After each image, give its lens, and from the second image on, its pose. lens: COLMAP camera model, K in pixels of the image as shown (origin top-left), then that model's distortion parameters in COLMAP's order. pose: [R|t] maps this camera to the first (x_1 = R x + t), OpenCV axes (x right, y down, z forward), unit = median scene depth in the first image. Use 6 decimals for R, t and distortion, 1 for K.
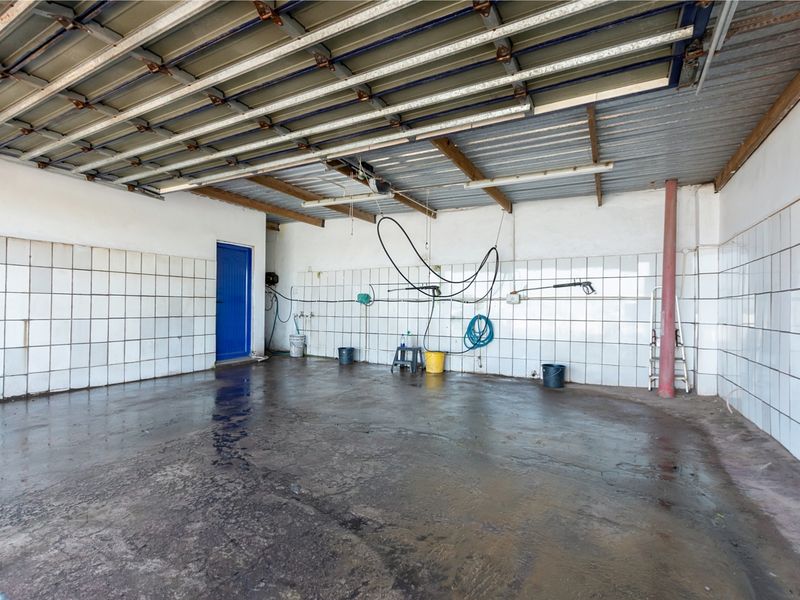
lens RADIAL K [[403.1, 0, 379.8], [0, 403.1, 309.2], [0, 0, 1]] dist [0.001738, -0.001172]
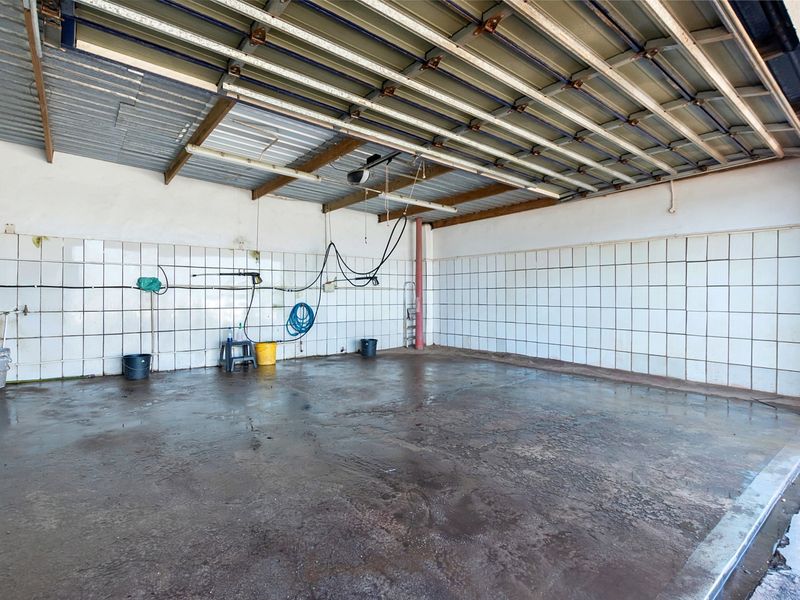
lens RADIAL K [[403.1, 0, 397.1], [0, 403.1, 299.6], [0, 0, 1]] dist [0.001738, -0.001172]
pose [[0.359544, -0.013211, 0.933035, -0.644605], [0.008027, 0.999907, 0.011065, -0.003291], [-0.933094, 0.003511, 0.359617, 0.381204]]
